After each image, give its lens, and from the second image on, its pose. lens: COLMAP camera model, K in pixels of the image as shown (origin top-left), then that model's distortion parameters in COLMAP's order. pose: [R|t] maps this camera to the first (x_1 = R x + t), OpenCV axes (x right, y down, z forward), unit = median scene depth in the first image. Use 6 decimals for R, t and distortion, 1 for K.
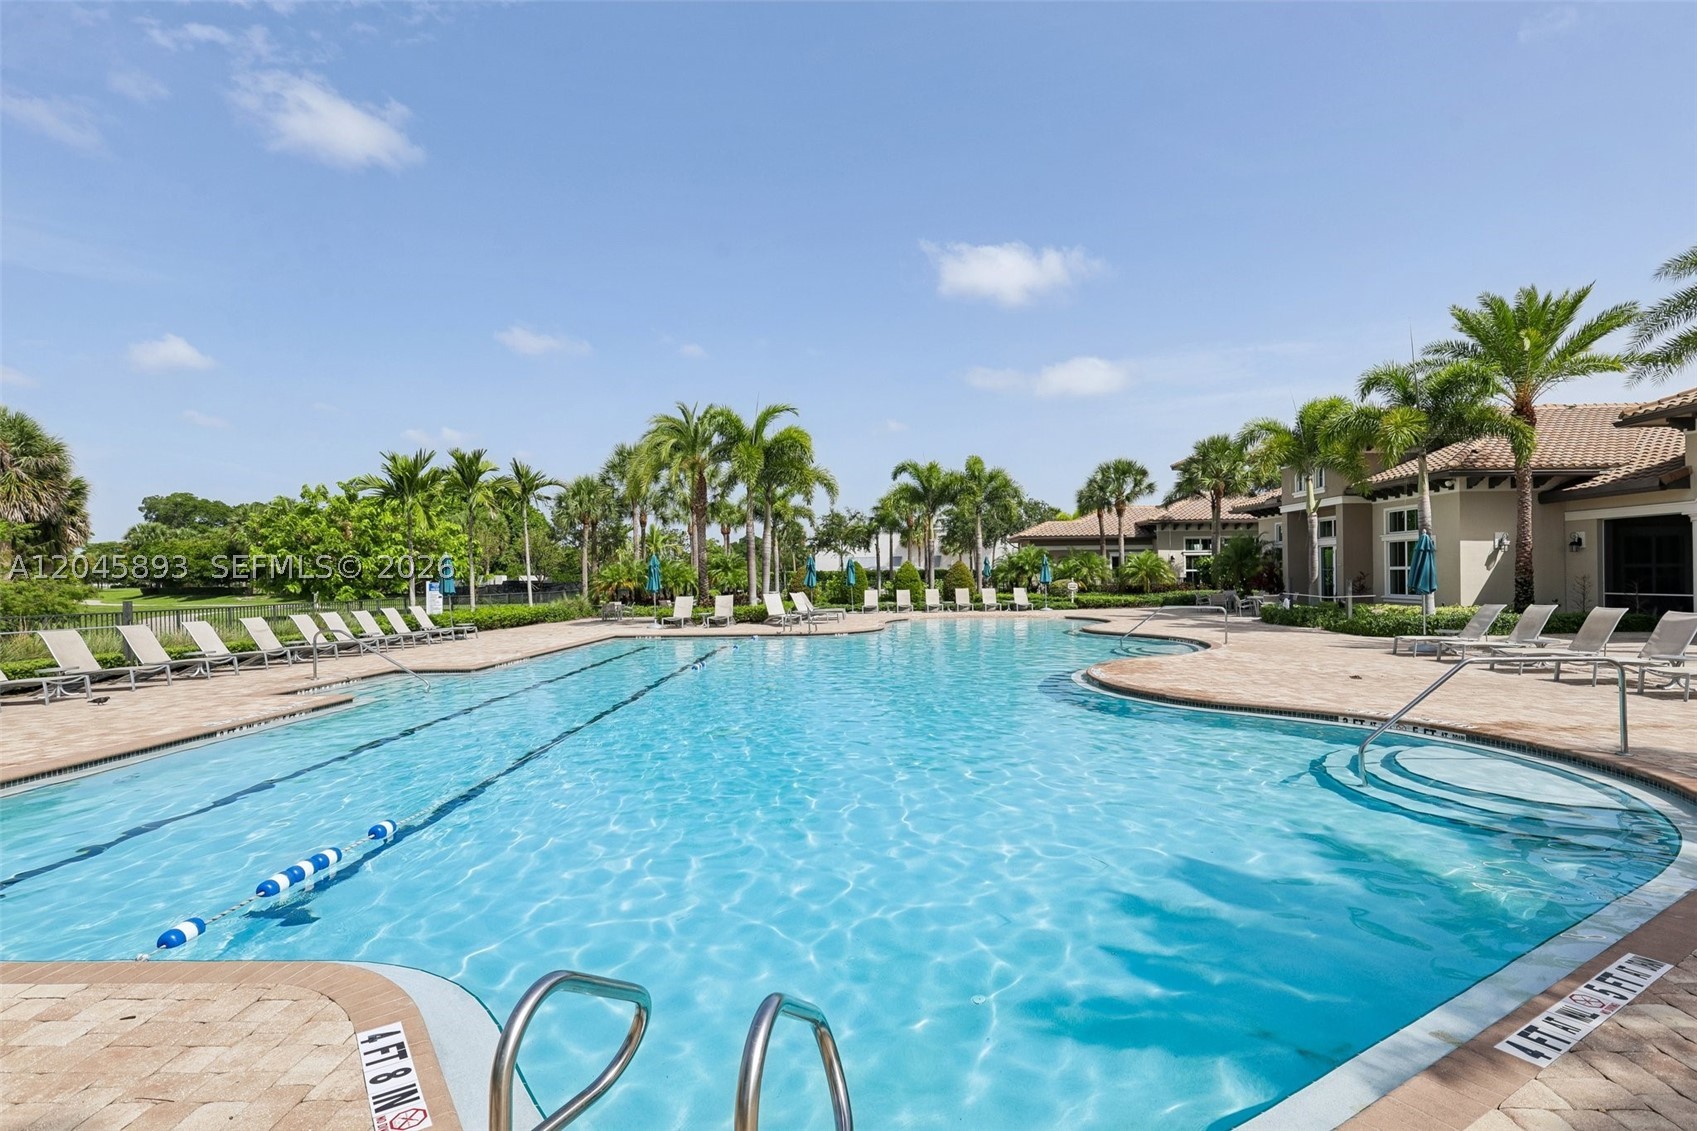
lens RADIAL K [[815.8, 0, 864.3], [0, 815.8, 561.2], [0, 0, 1]] dist [0.001298, 0.001763]
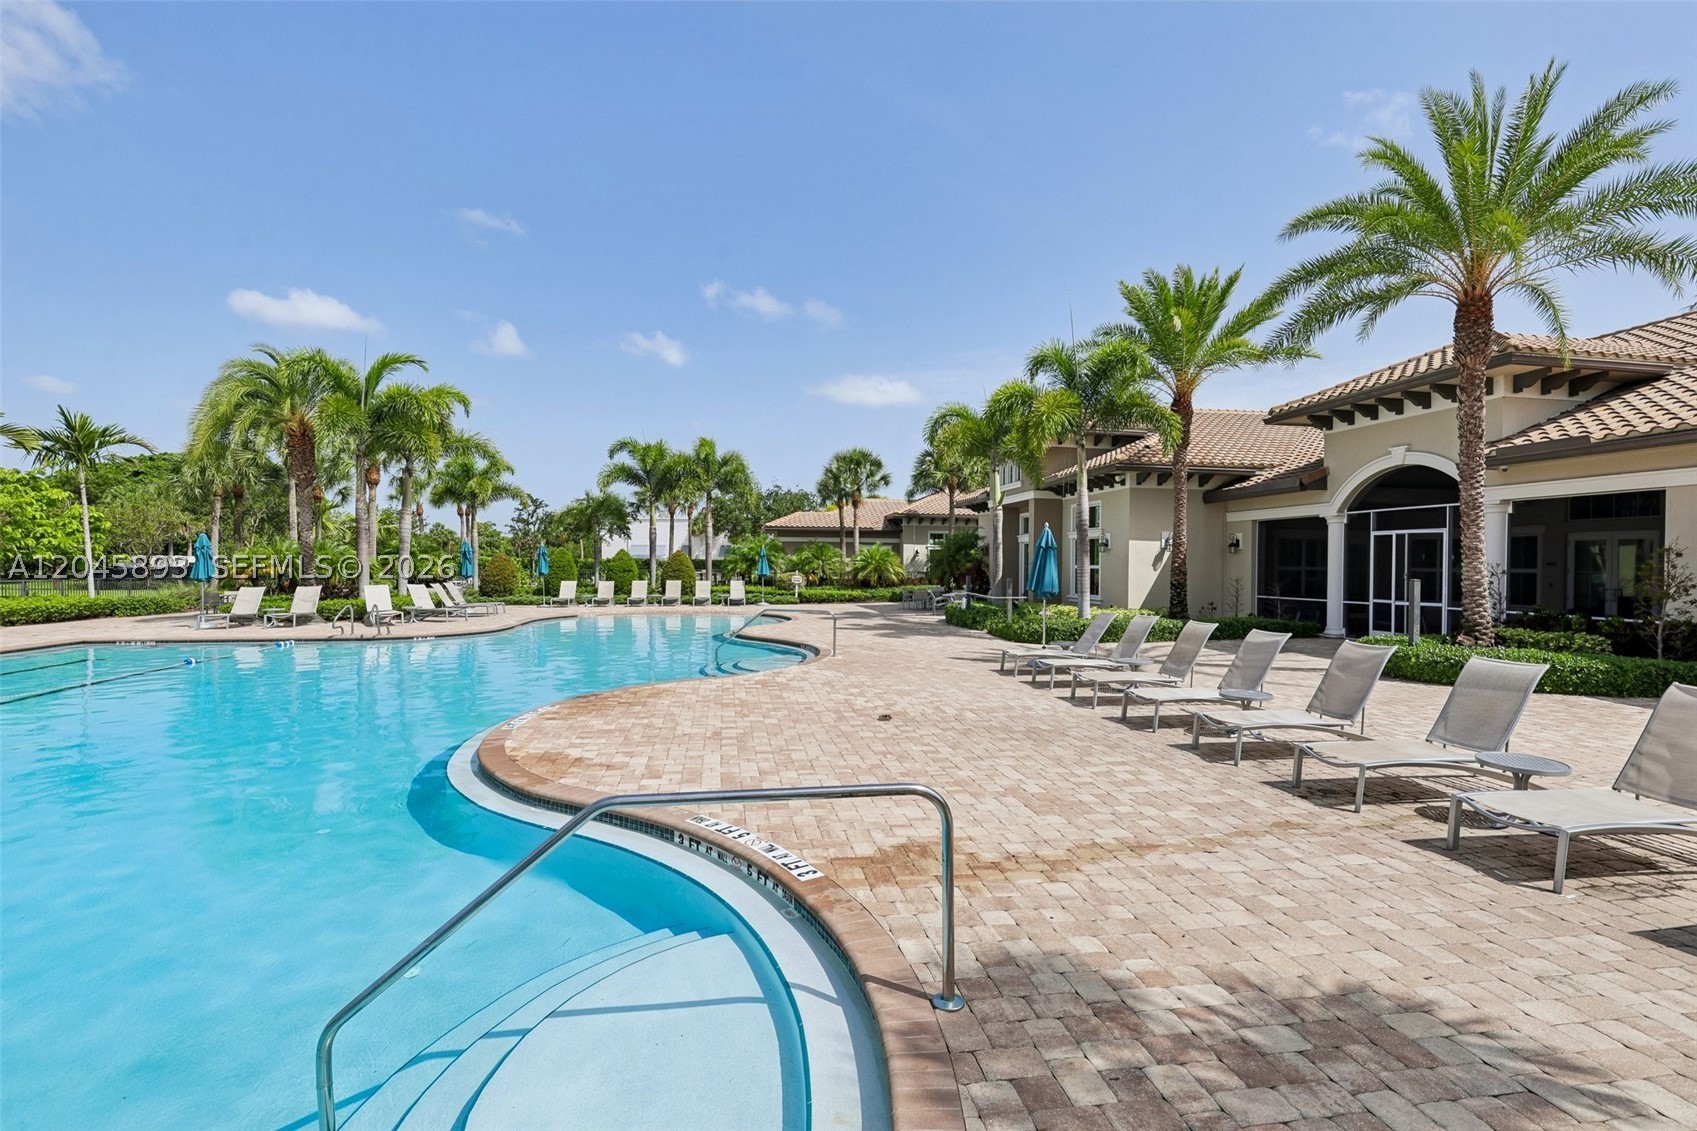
lens RADIAL K [[775.2, 0, 857.4], [0, 775.2, 568.8], [0, 0, 1]] dist [0.000866, -0.000068]
pose [[0.979053, 0.016743, 0.202917, 0.199431], [-0.021258, 0.999572, 0.020091, -0.001956], [-0.202494, -0.023983, 0.978990, 0.150528]]
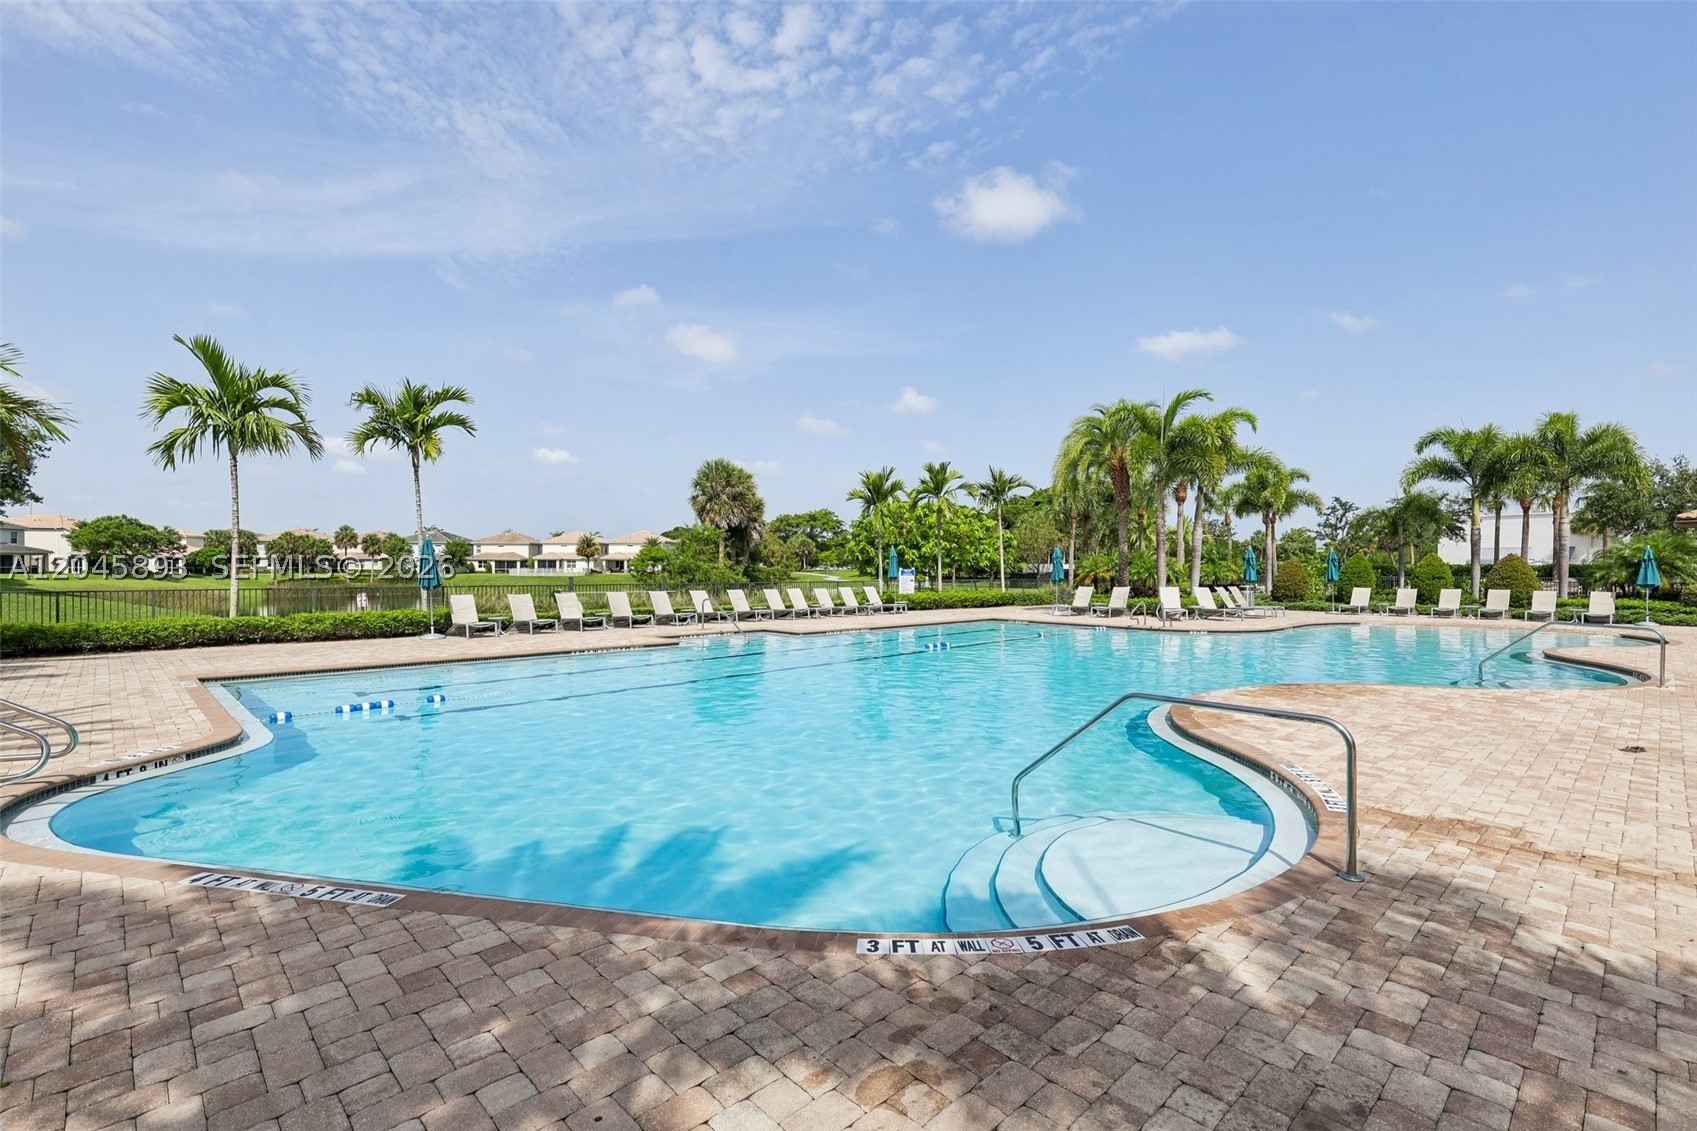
lens RADIAL K [[775.2, 0, 862.5], [0, 775.2, 556.3], [0, 0, 1]] dist [0.000866, -0.000068]
pose [[0.718126, 0.006938, -0.695878, 0.268772], [-0.002140, 0.999968, 0.007761, -0.003359], [0.695910, -0.004084, 0.718118, 0.079731]]
